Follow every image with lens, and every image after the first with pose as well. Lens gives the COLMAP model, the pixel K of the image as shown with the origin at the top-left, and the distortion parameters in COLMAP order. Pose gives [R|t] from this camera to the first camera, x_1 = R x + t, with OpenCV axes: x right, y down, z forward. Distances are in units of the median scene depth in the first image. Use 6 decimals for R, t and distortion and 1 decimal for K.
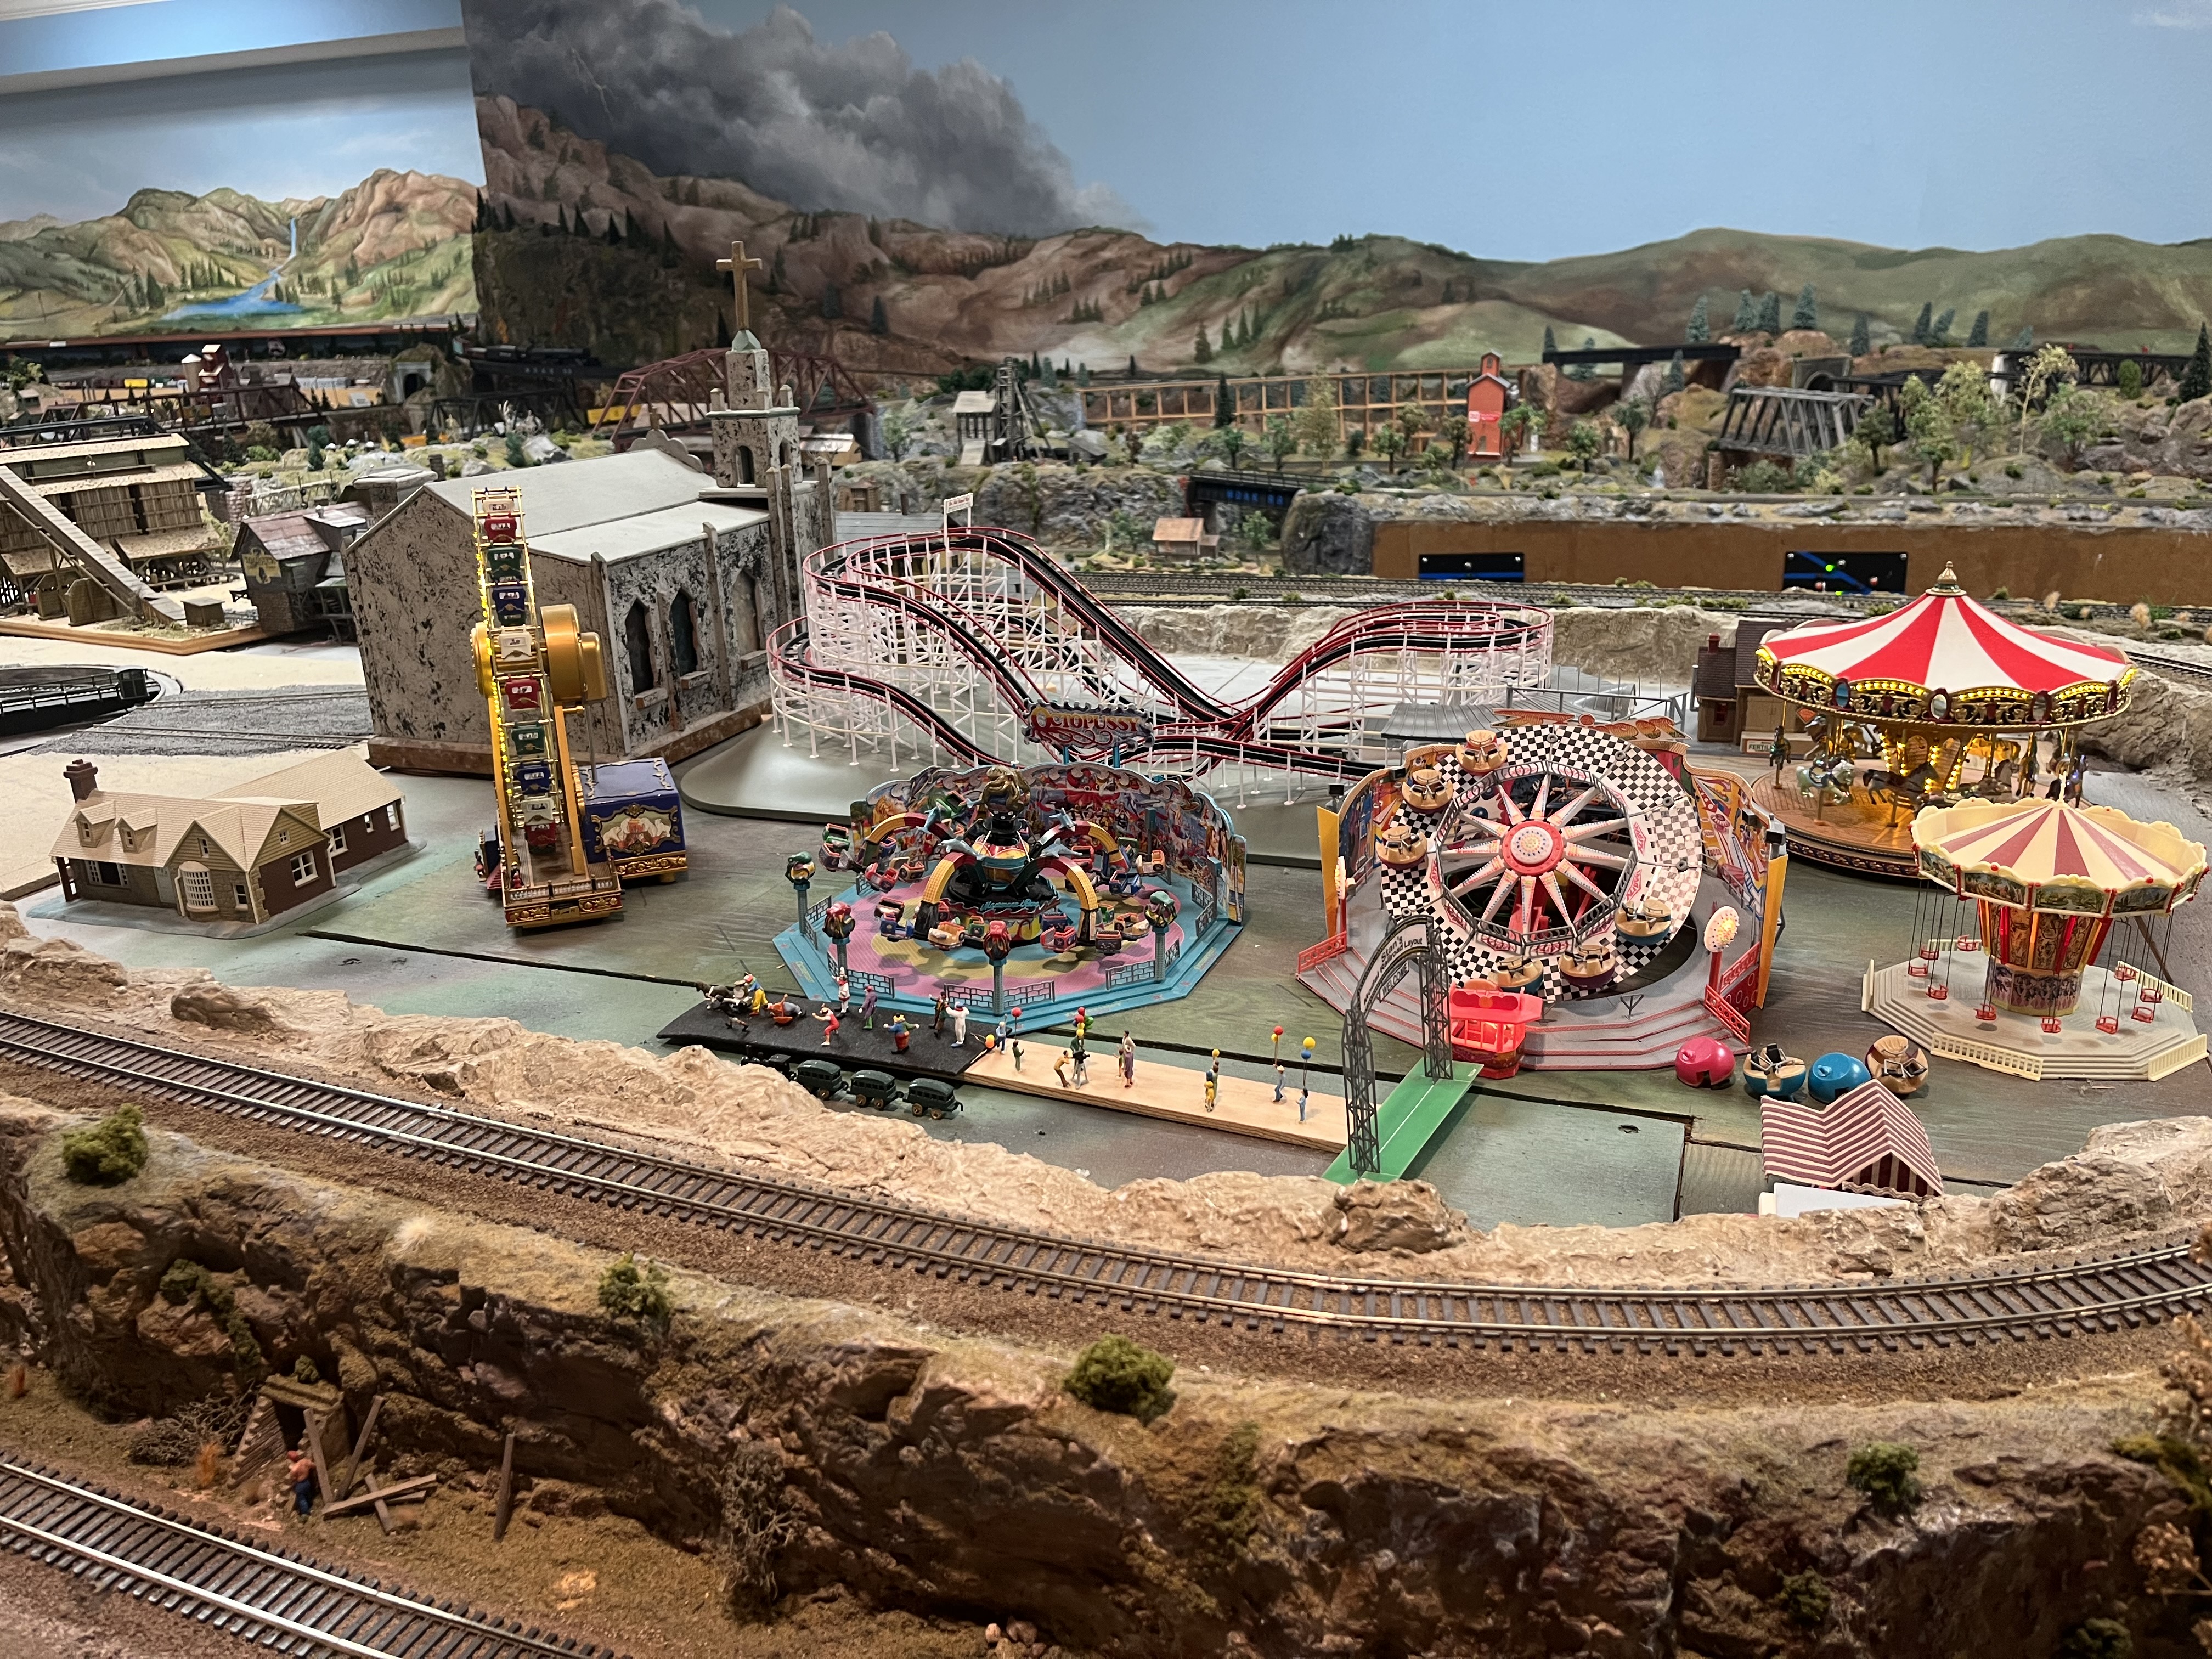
lens RADIAL K [[1668.8, 0, 1106.8], [0, 1668.8, 811.6], [0, 0, 1]] dist [0.052289, -0.079911]
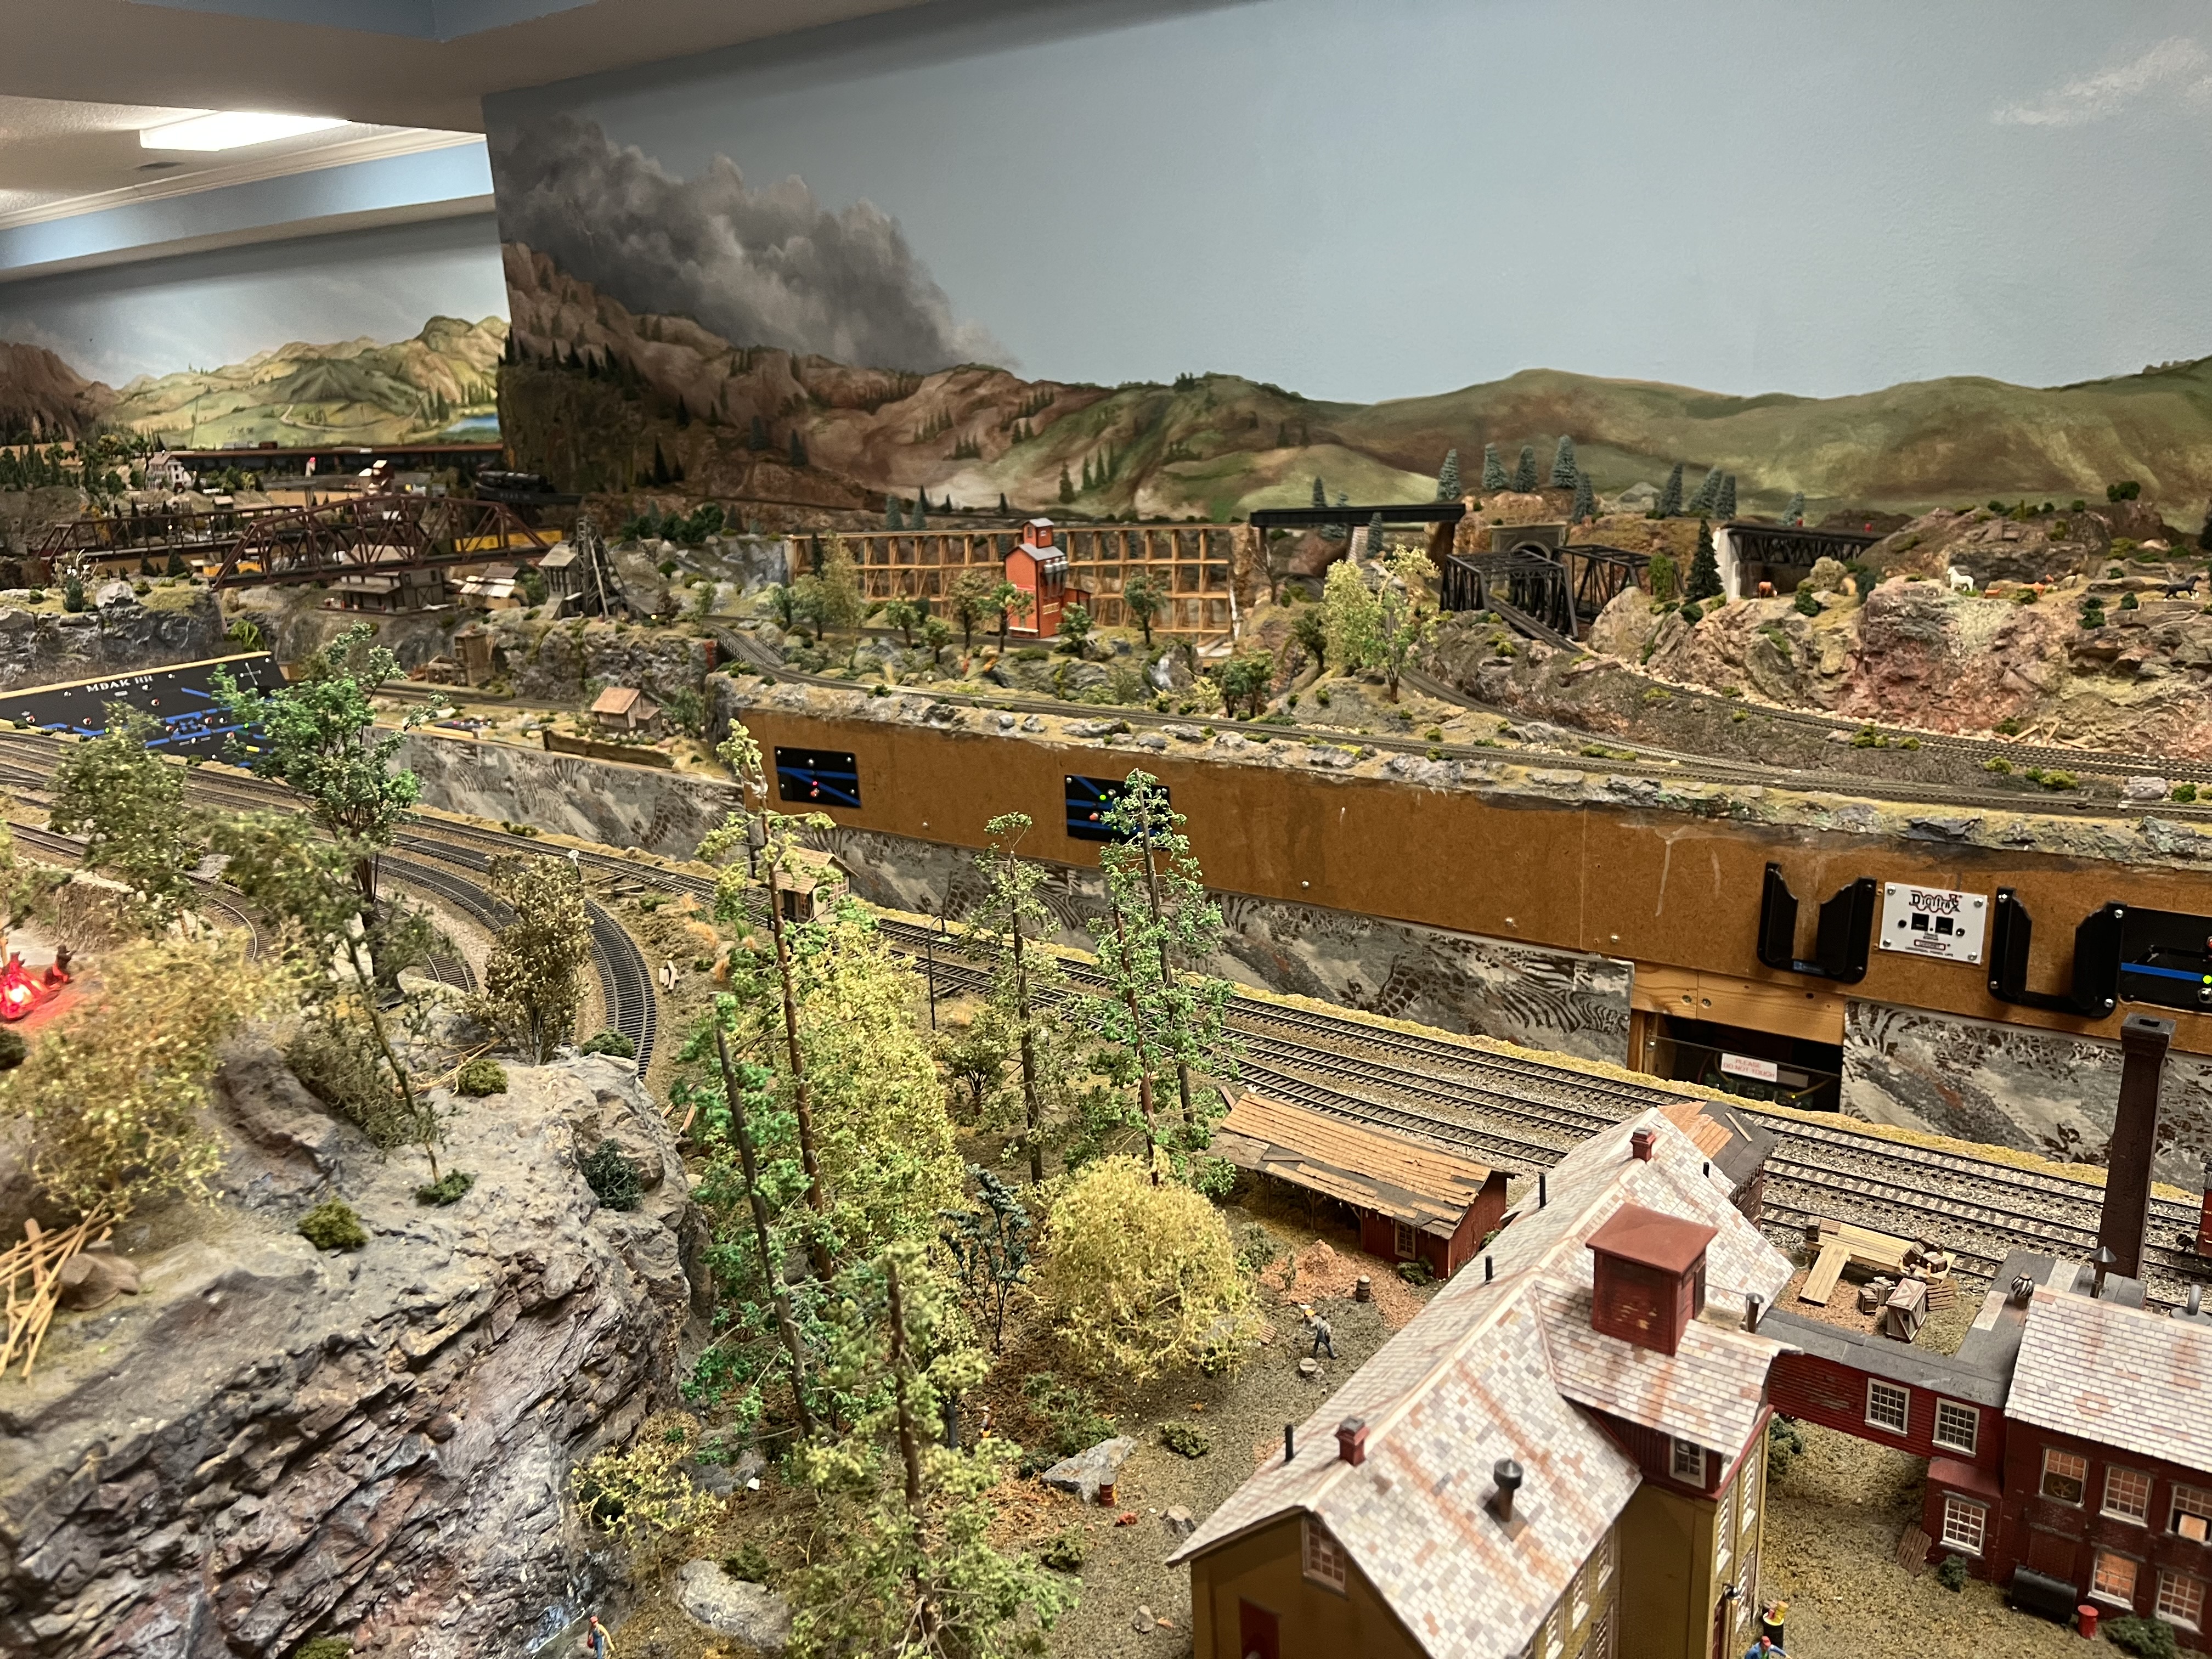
lens RADIAL K [[1668.8, 0, 1106.8], [0, 1668.8, 811.6], [0, 0, 1]] dist [0.052289, -0.079911]
pose [[0.961295, 0.067017, -0.267245, 0.345392], [-0.081053, 0.995832, -0.041829, -0.053777], [0.263328, 0.061871, 0.962720, 0.096644]]
